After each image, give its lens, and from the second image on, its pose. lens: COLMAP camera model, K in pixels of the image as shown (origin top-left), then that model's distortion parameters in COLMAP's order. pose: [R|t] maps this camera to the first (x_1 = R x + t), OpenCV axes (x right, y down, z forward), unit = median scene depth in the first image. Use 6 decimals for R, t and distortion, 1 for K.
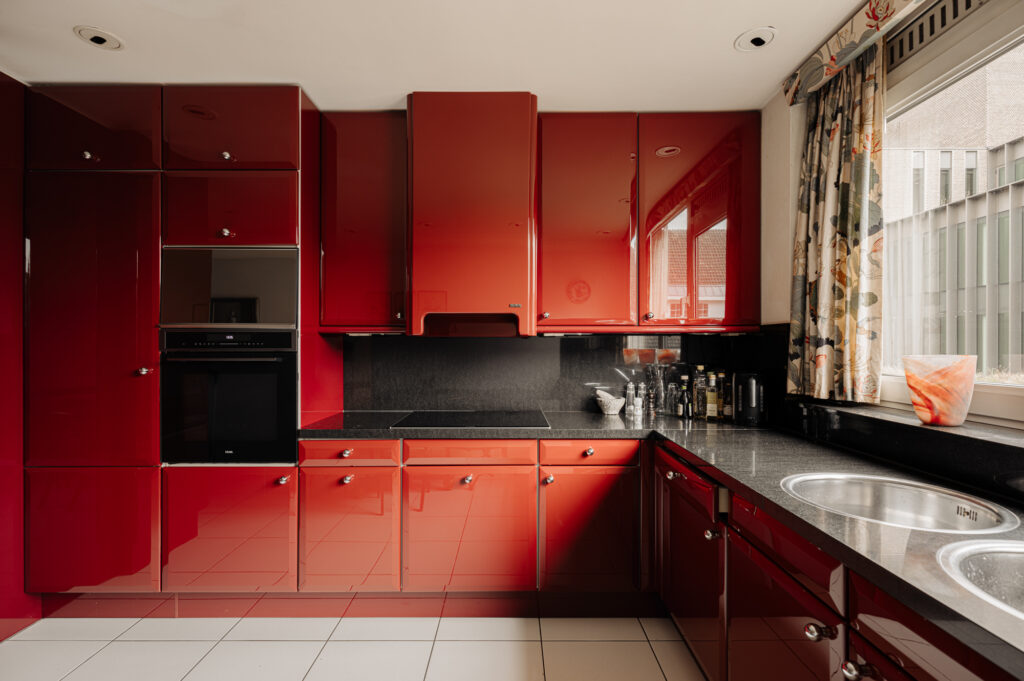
lens RADIAL K [[479.6, 0, 512.0], [0, 479.6, 340.5], [0, 0, 1]] dist [0.002426, 0.000351]
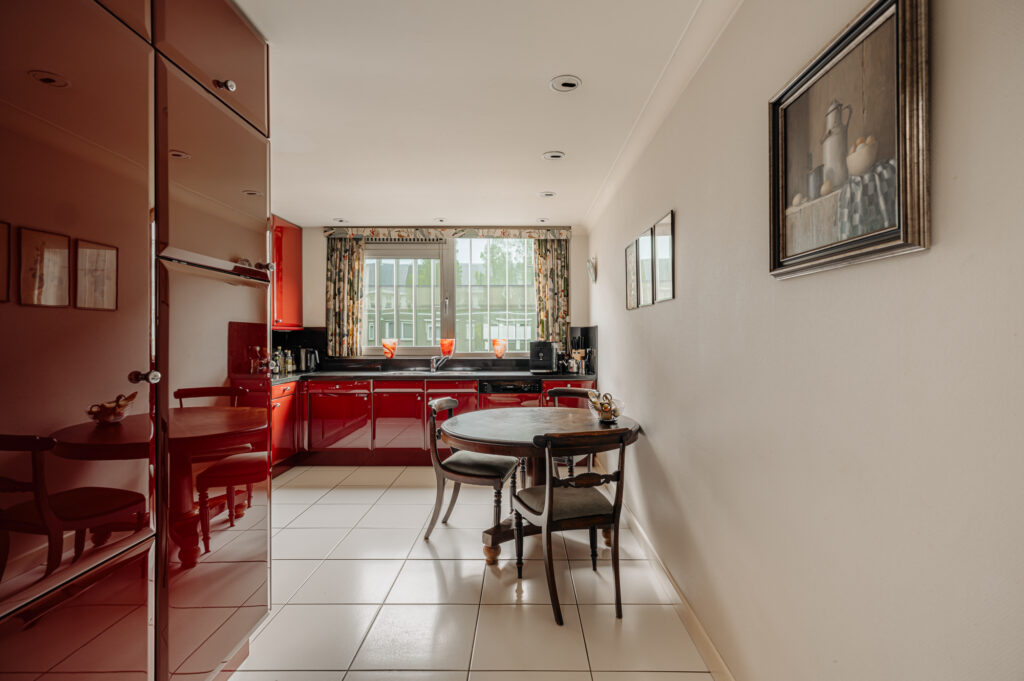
lens RADIAL K [[503.6, 0, 512.0], [0, 503.6, 340.5], [0, 0, 1]] dist [-0.000890, 0.000055]
pose [[0.007772, -0.007419, 0.999942, -2.079066], [-0.009223, 0.999929, 0.007490, 0.004293], [-0.999927, -0.009281, 0.007703, 0.034302]]
